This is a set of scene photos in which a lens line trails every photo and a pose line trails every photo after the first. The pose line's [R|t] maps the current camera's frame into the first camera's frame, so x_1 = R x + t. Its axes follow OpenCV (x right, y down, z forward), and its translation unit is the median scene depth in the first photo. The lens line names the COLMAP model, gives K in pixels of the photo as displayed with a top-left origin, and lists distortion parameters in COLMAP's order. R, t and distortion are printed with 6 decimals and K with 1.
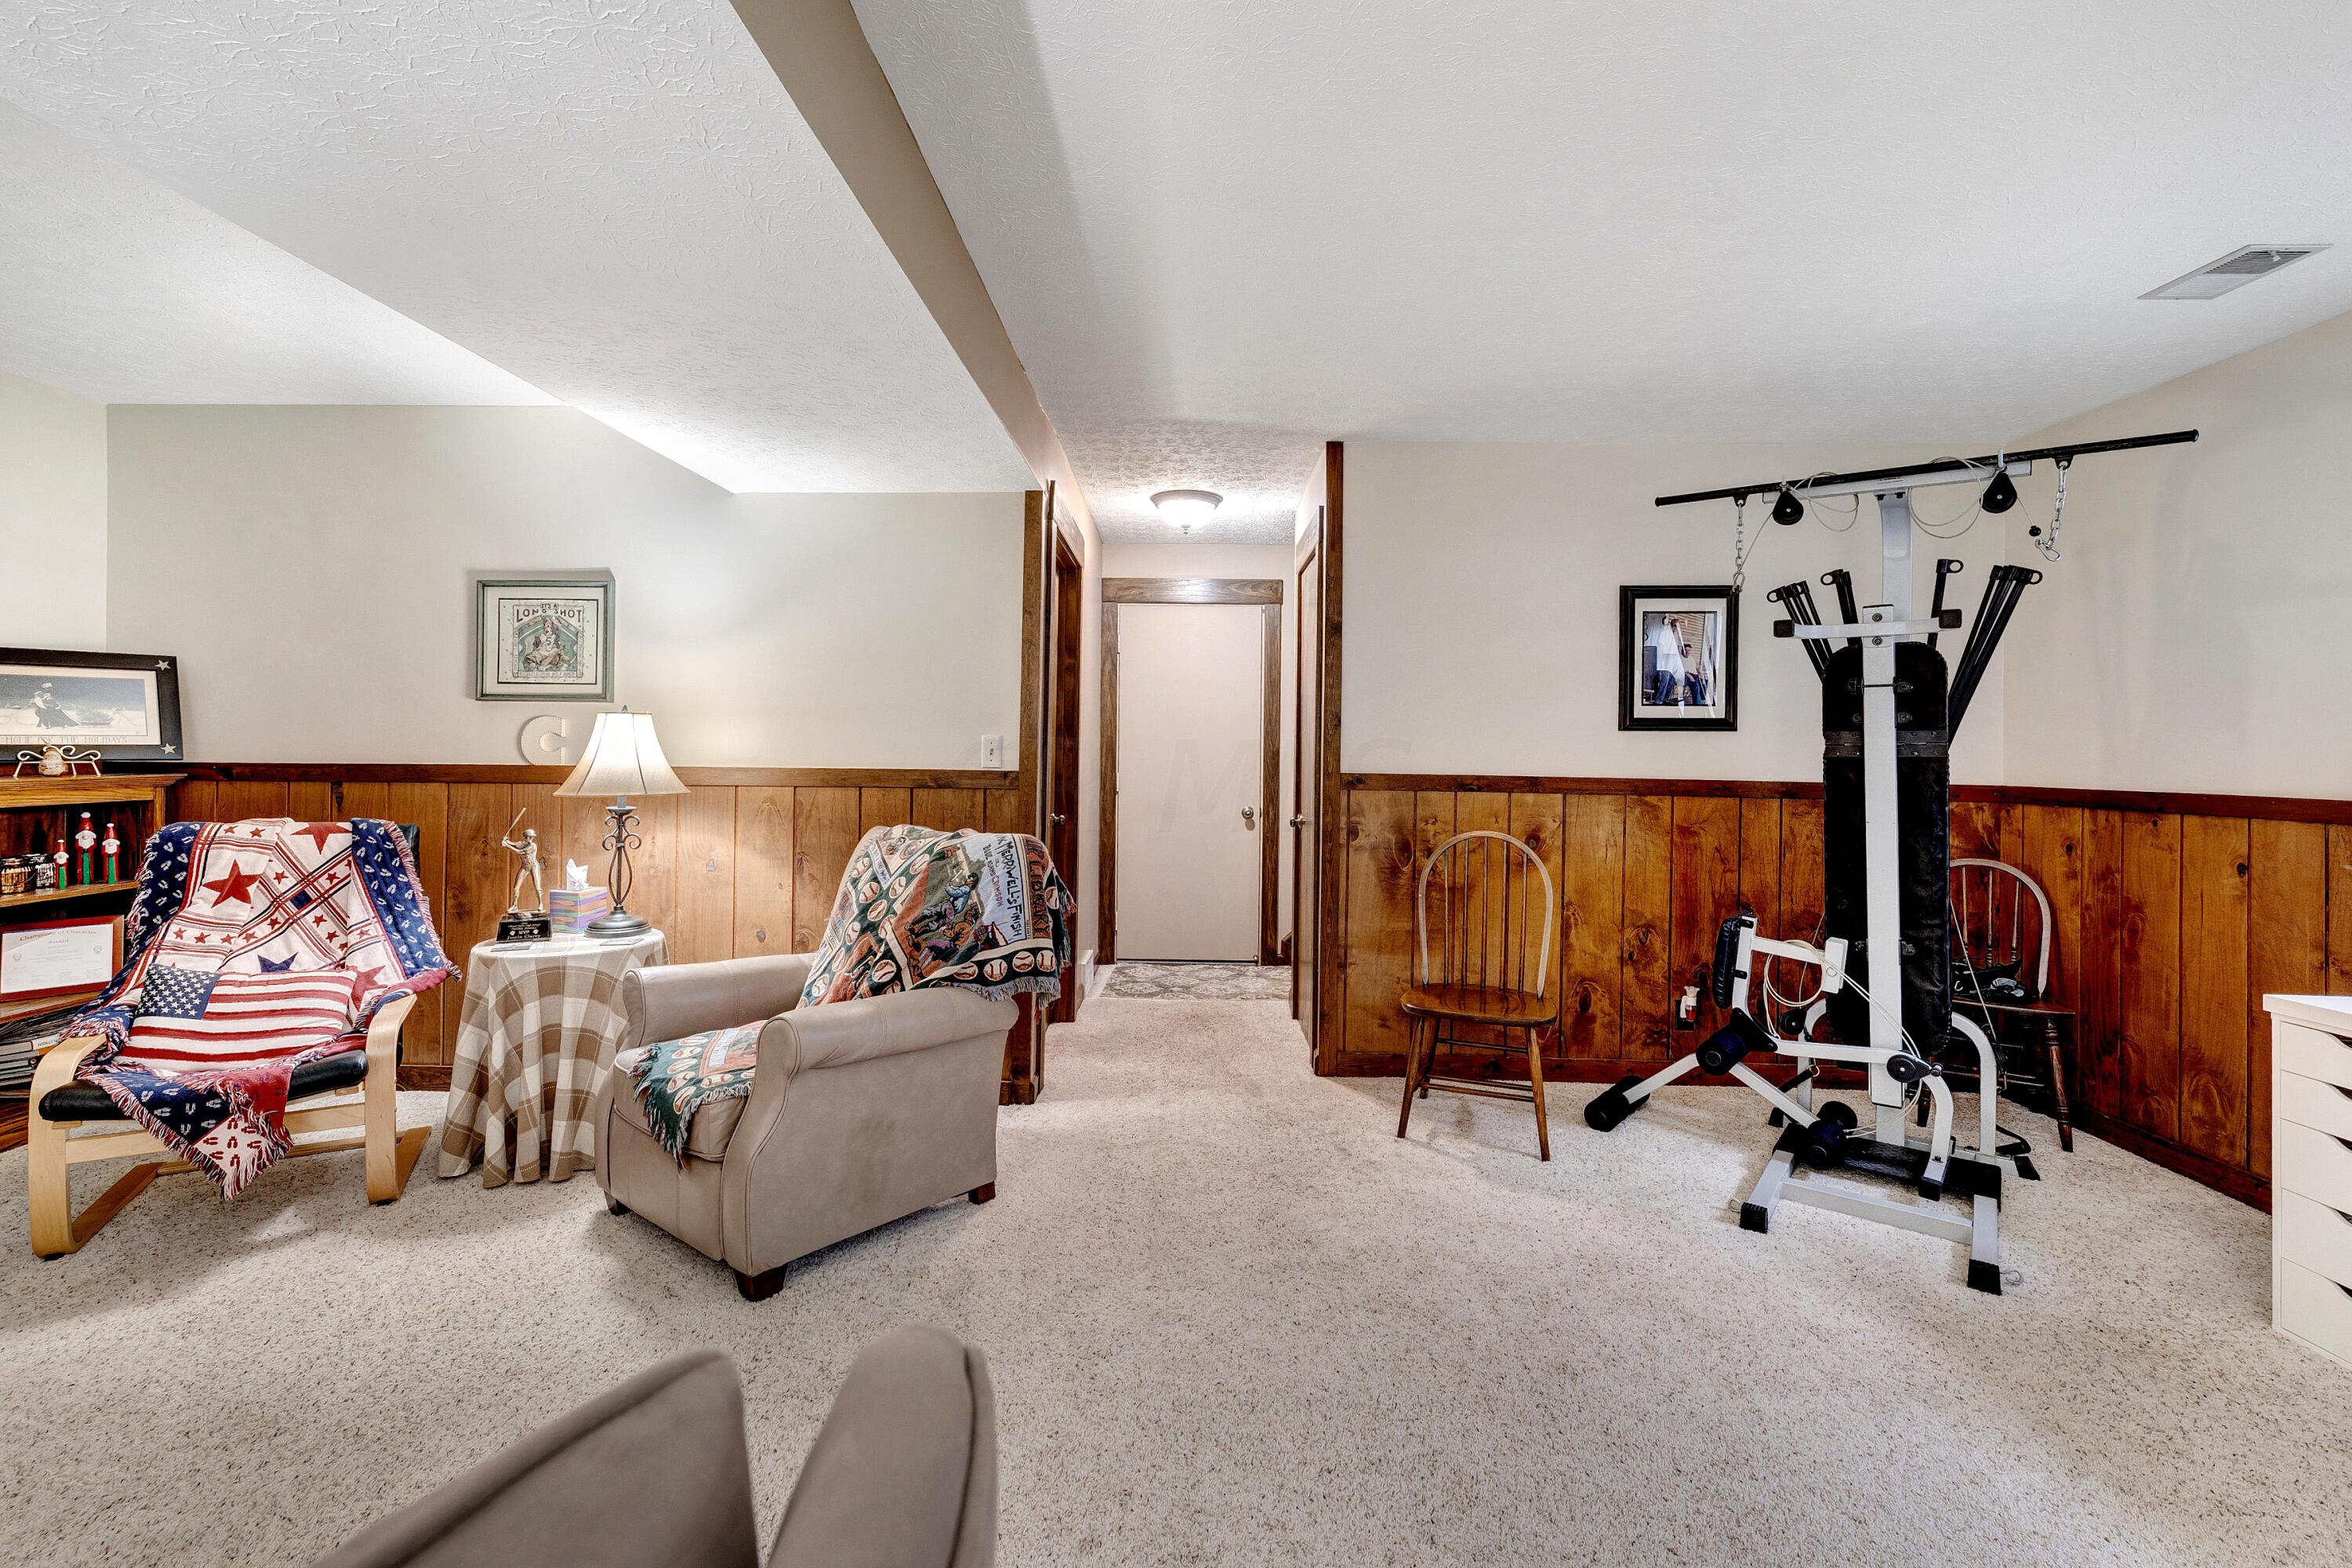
lens RADIAL K [[1006.2, 0, 1170.6], [0, 1006.2, 756.0], [0, 0, 1]] dist [0.001704, -0.000288]
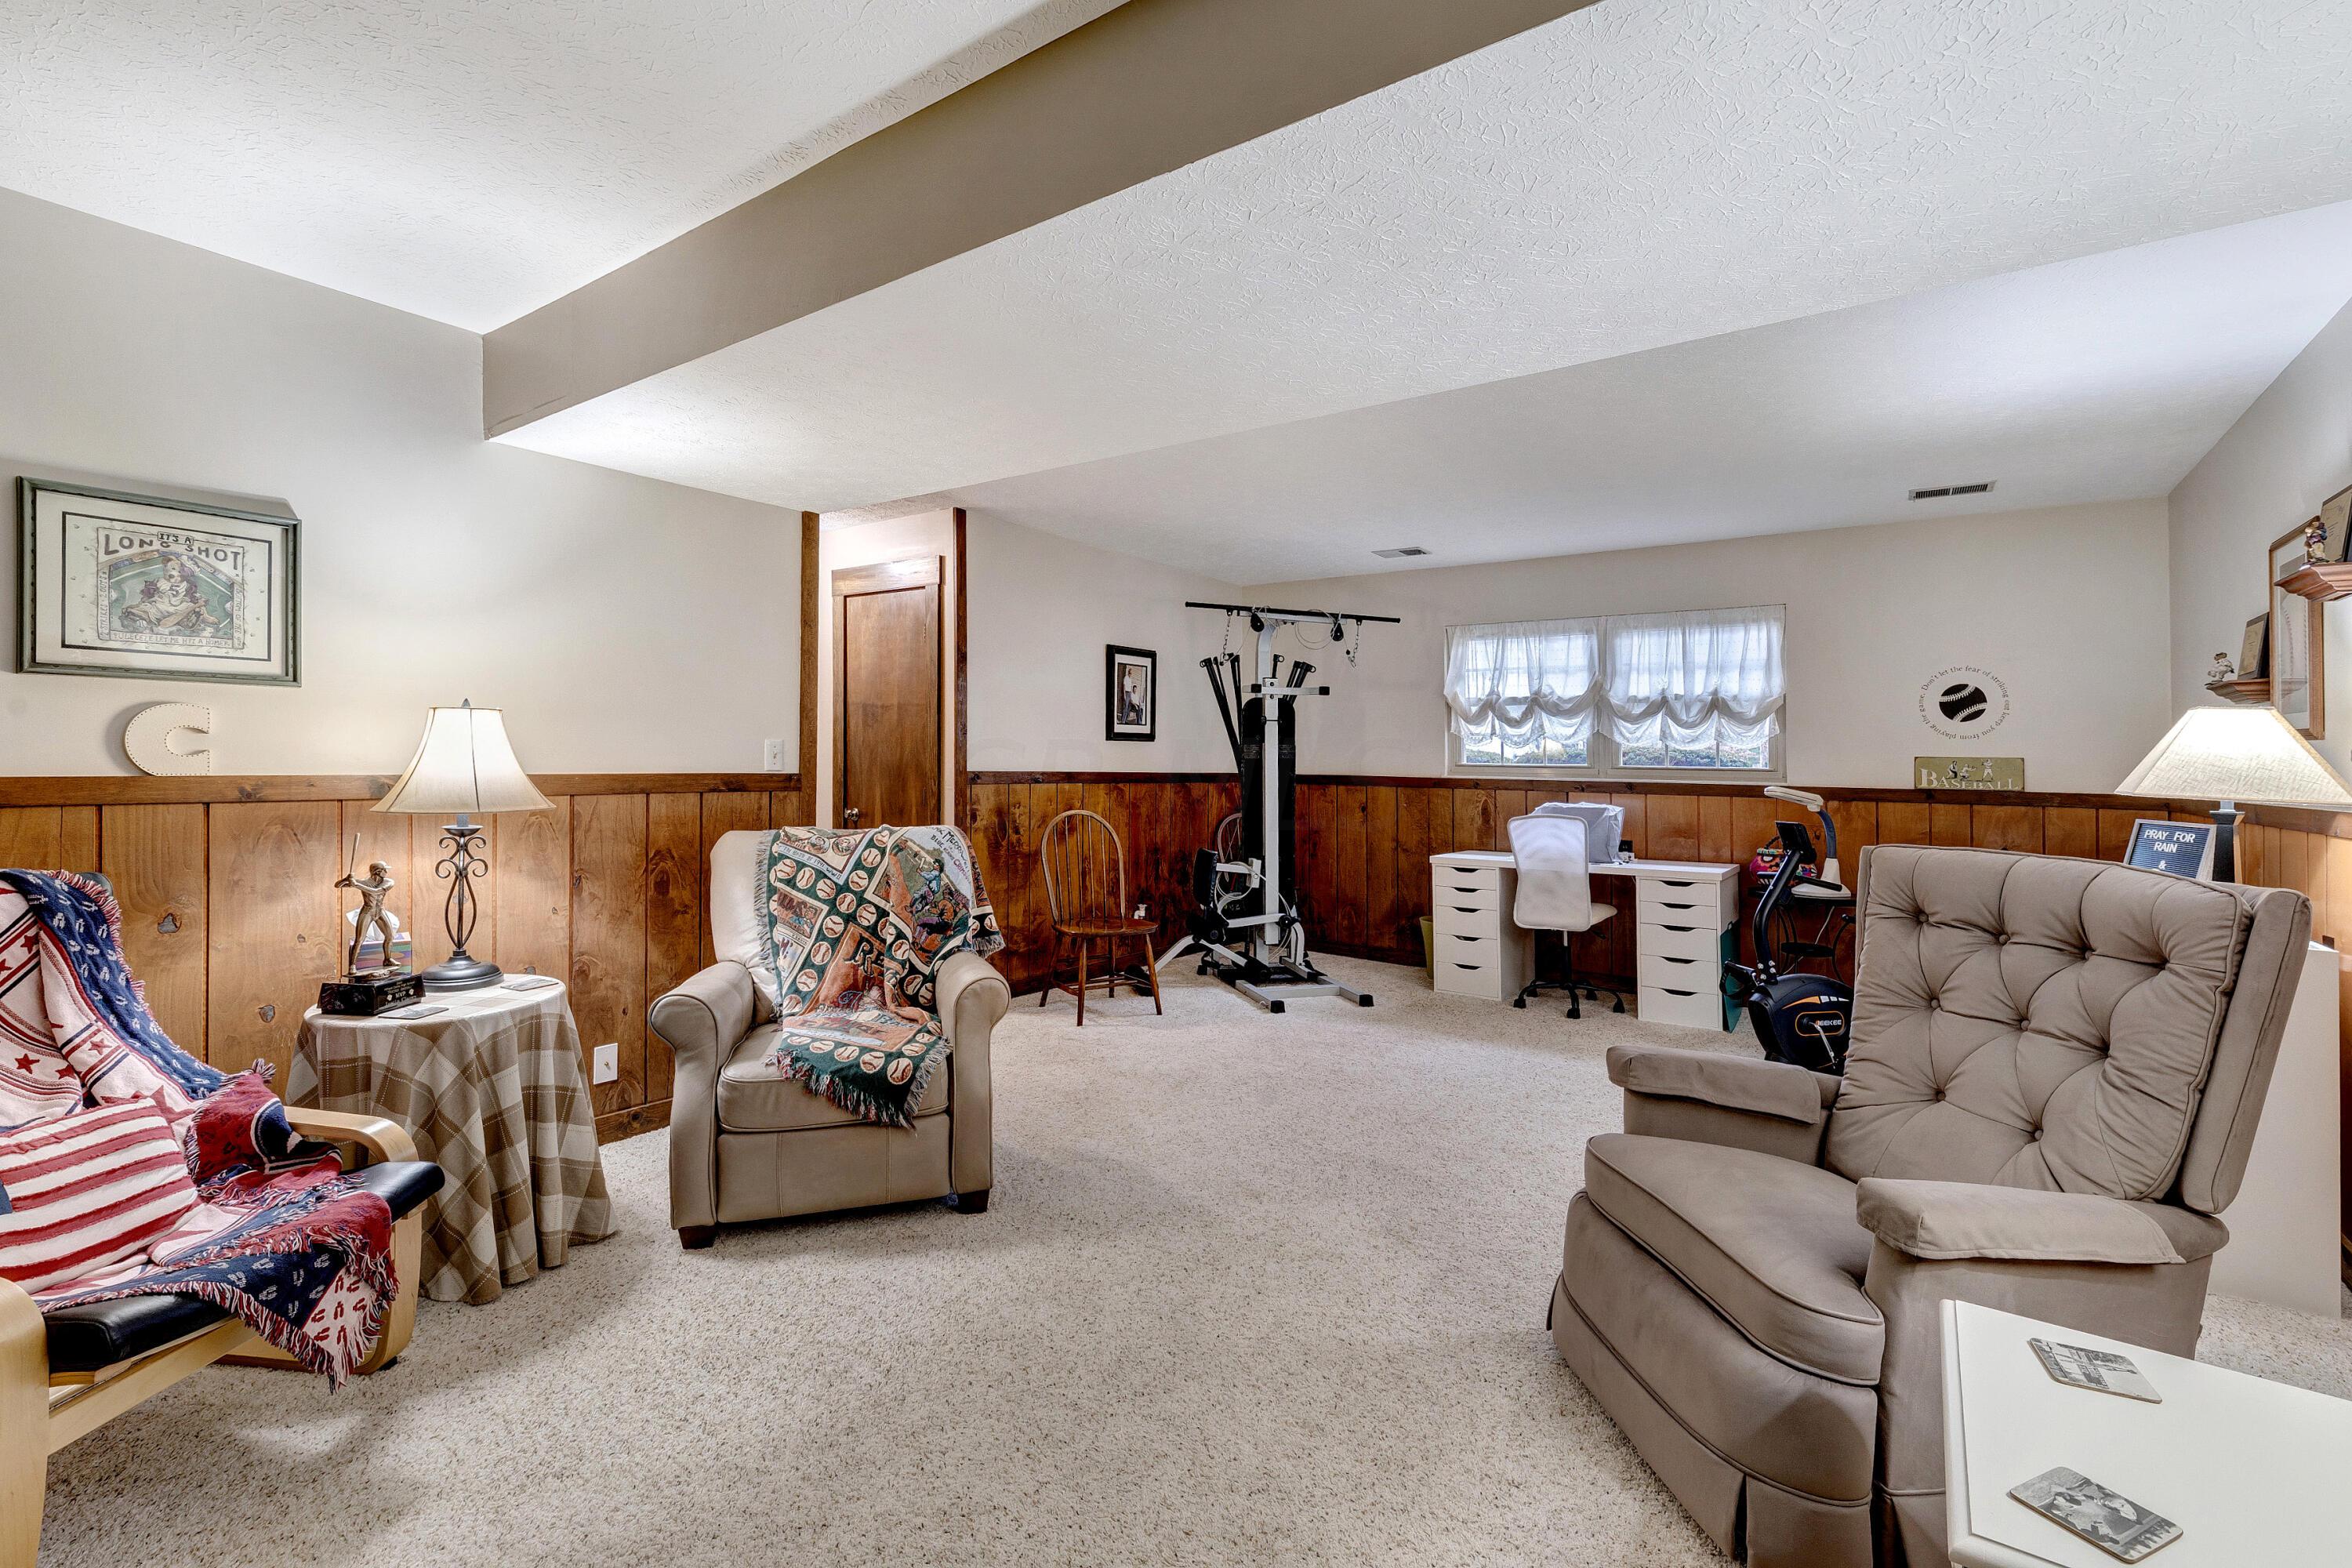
lens RADIAL K [[1028.9, 0, 1154.8], [0, 1028.9, 739.6], [0, 0, 1]] dist [0.000150, -0.000346]
pose [[0.568954, 0.011562, 0.822288, -0.960740], [-0.003877, 0.999928, -0.011377, -0.011396], [-0.822360, 0.003285, 0.568958, 0.087224]]
